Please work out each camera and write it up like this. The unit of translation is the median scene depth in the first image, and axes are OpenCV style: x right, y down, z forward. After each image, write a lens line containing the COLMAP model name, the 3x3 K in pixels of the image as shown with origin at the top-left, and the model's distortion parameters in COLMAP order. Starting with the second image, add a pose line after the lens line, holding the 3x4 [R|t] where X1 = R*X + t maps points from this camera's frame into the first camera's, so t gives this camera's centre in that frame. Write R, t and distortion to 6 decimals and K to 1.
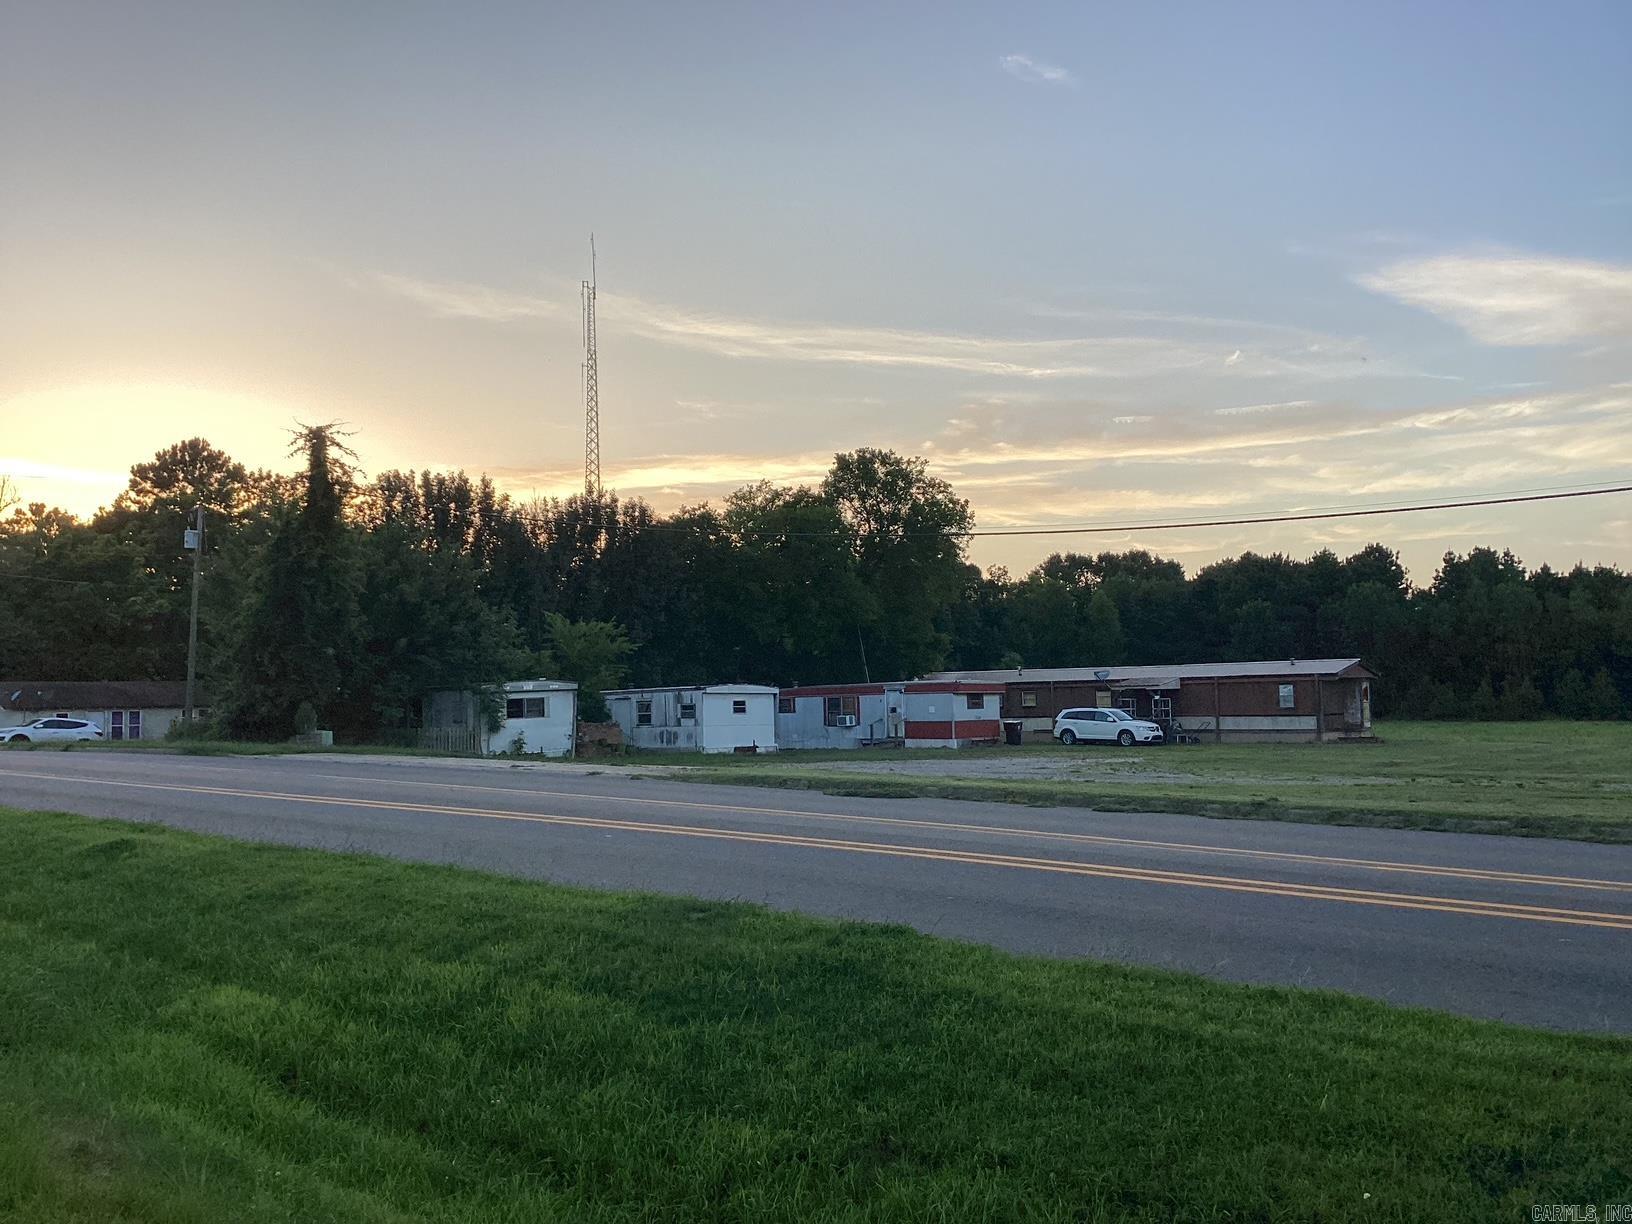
lens RADIAL K [[1461.6, 0, 799.0], [0, 1461.6, 591.4], [0, 0, 1]] dist [0.101878, -0.180905]
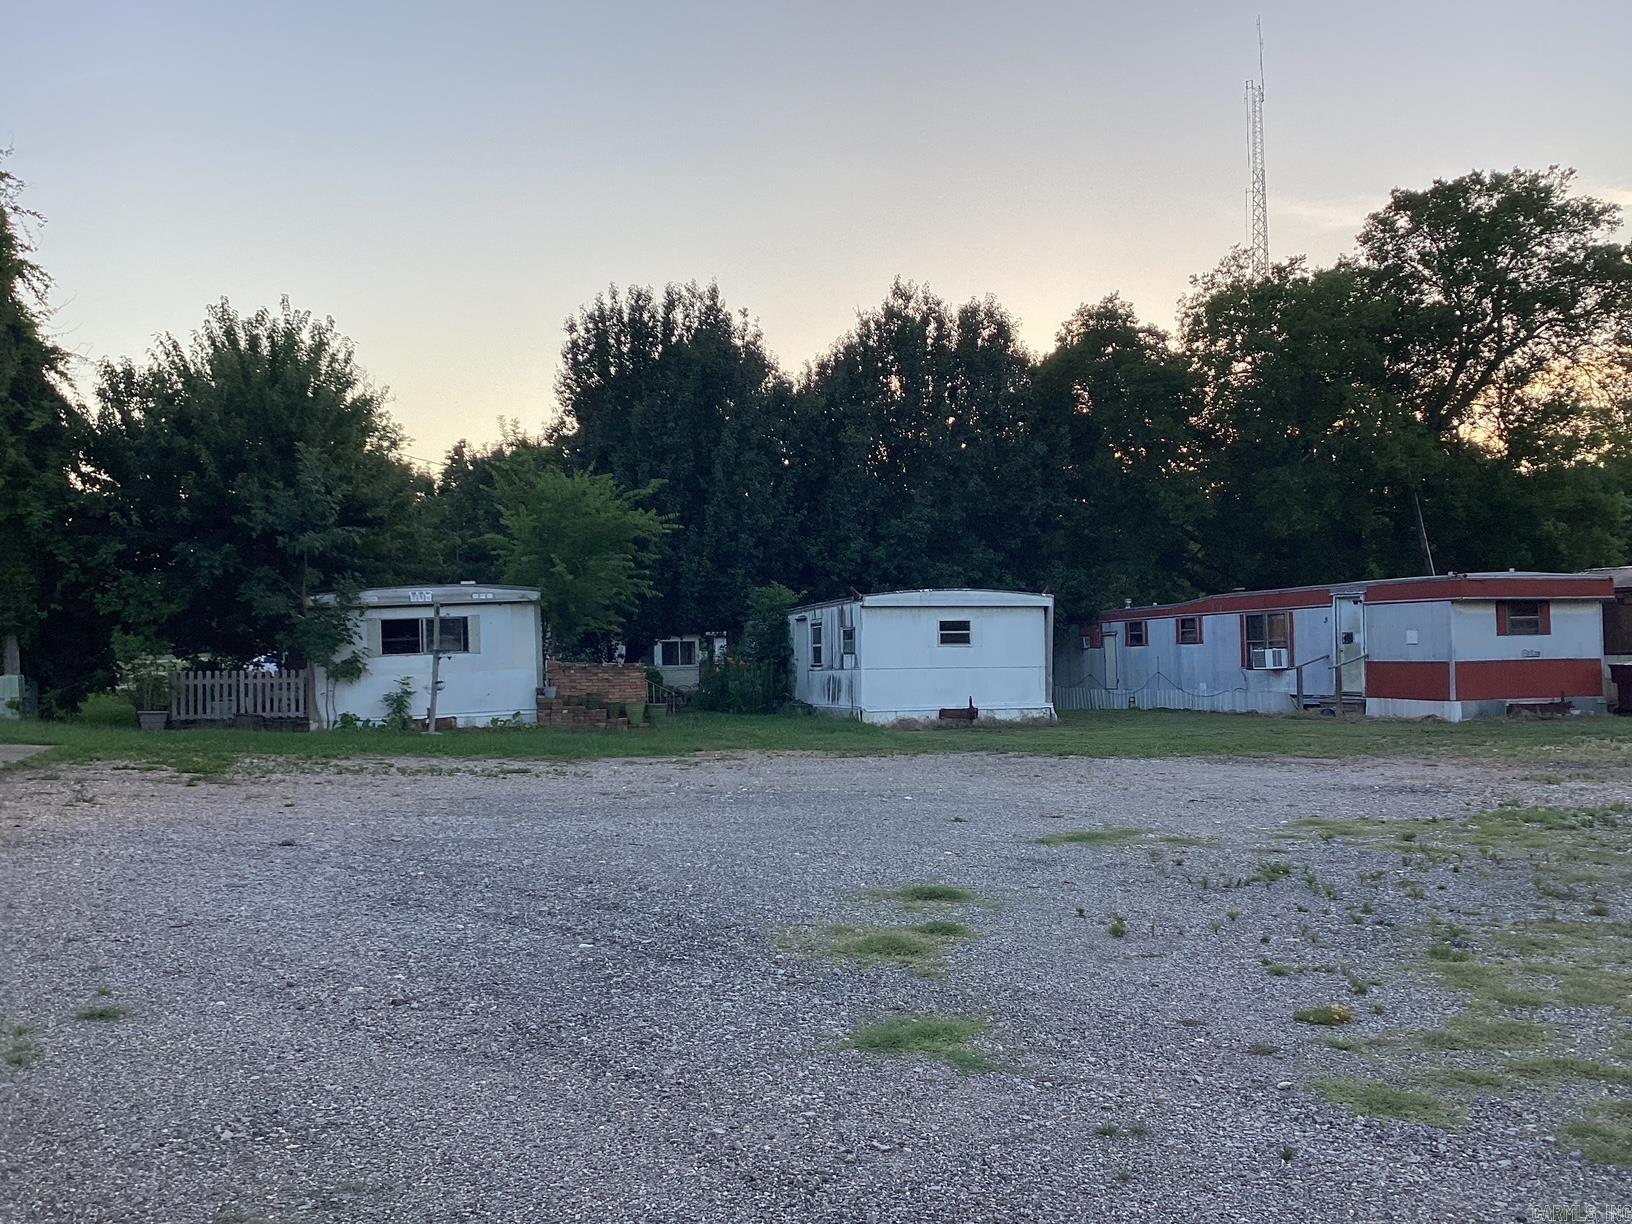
lens RADIAL K [[1461.6, 0, 805.3], [0, 1461.6, 602.9], [0, 0, 1]] dist [0.101878, -0.180905]
pose [[0.838049, -0.016287, -0.545351, 0.199553], [0.046456, 0.998054, 0.041583, 0.044235], [0.543613, -0.060184, 0.837176, 0.535614]]
